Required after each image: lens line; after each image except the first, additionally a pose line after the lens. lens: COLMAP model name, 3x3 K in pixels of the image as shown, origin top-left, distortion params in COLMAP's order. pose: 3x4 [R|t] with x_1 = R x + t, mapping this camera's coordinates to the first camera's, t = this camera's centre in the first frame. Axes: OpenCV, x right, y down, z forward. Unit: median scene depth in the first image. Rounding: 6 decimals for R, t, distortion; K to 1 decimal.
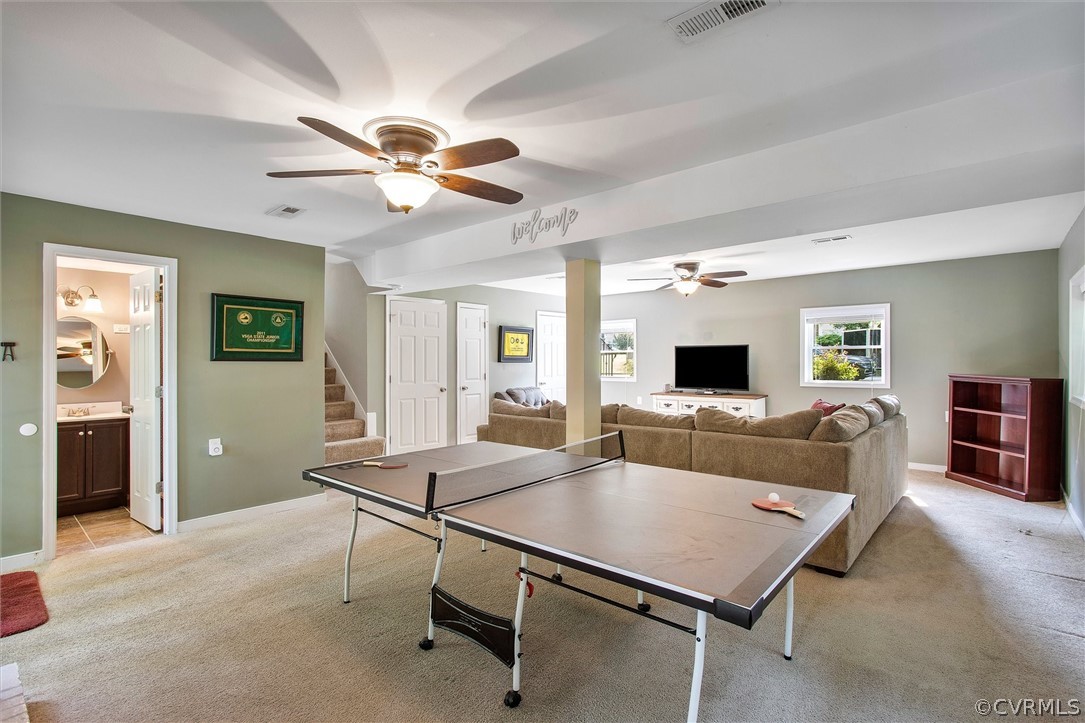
lens RADIAL K [[506.5, 0, 538.8], [0, 506.5, 360.8], [0, 0, 1]] dist [-0.000475, -0.000058]
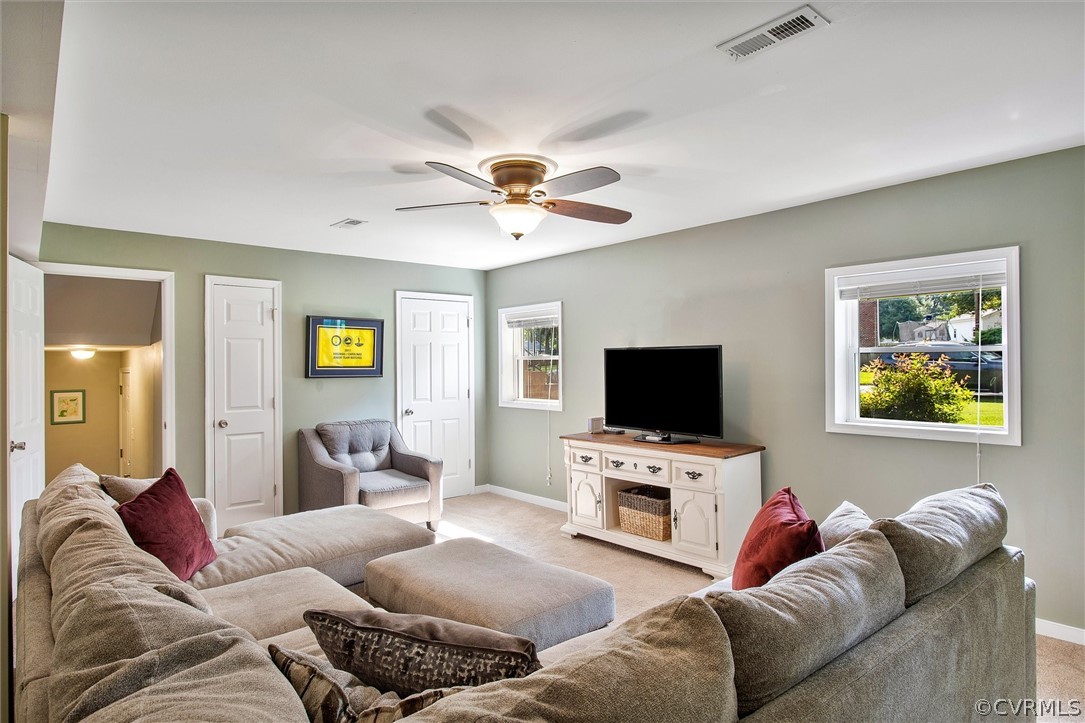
lens RADIAL K [[623.8, 0, 545.5], [0, 623.8, 360.2], [0, 0, 1]] dist [0.003223, 0.000194]
pose [[0.987662, -0.004330, -0.156543, 0.305790], [0.002172, 0.999900, -0.013956, -0.007090], [0.156588, 0.013444, 0.987573, 0.334858]]
